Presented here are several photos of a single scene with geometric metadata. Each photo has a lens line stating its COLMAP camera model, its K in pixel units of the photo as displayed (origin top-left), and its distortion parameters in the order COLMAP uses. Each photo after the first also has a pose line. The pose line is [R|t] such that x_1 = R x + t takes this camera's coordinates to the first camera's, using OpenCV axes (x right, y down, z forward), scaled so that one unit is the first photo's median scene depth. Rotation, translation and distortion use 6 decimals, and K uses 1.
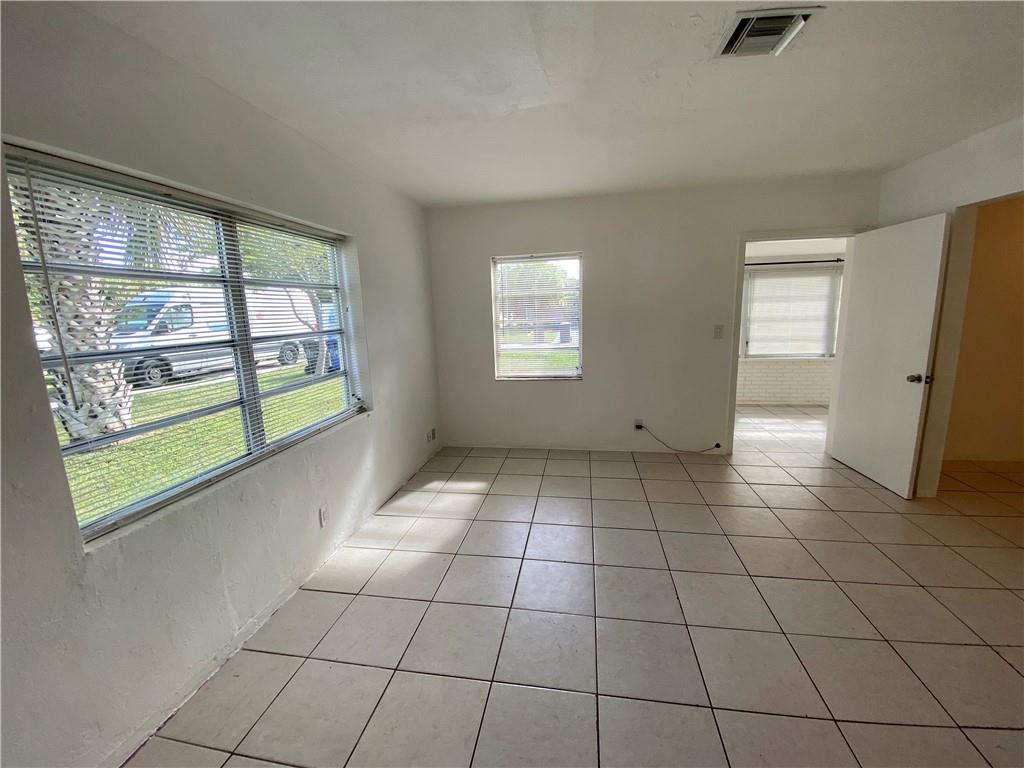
lens RADIAL K [[418.3, 0, 513.1], [0, 418.3, 388.3], [0, 0, 1]] dist [0.046615, -0.029438]
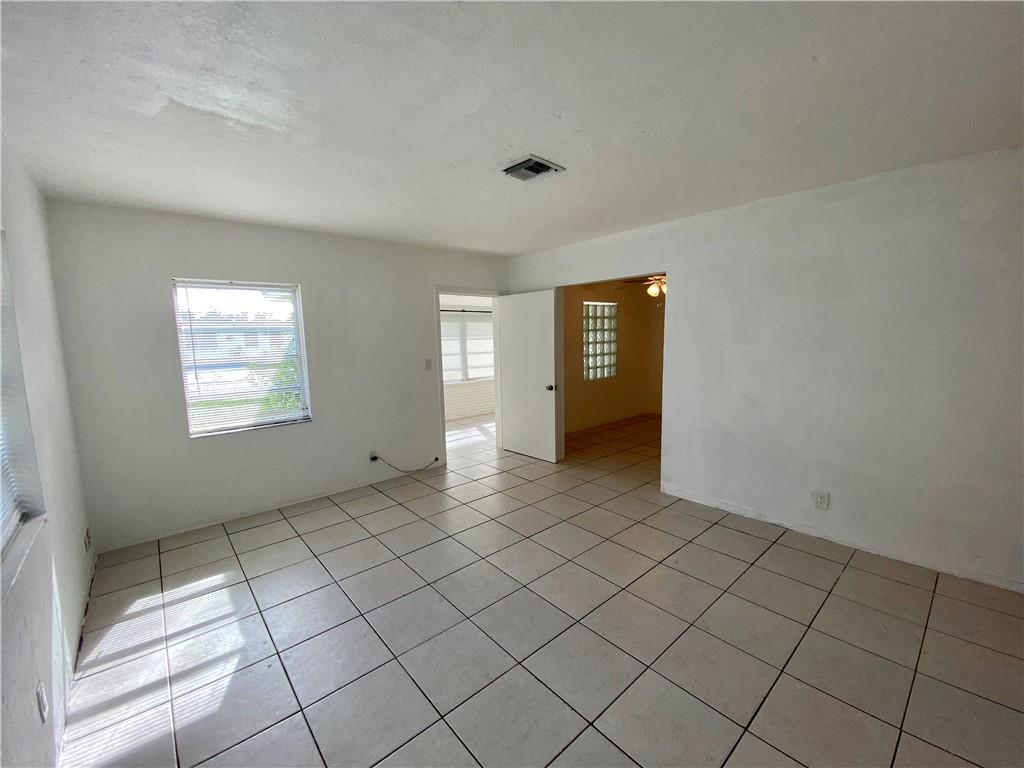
lens RADIAL K [[418.3, 0, 513.1], [0, 418.3, 388.3], [0, 0, 1]] dist [0.046615, -0.029438]
pose [[0.632204, -0.081875, 0.770464, -0.277488], [0.147252, 0.988974, -0.015732, -0.011955], [-0.760680, 0.123398, 0.637290, 0.064644]]
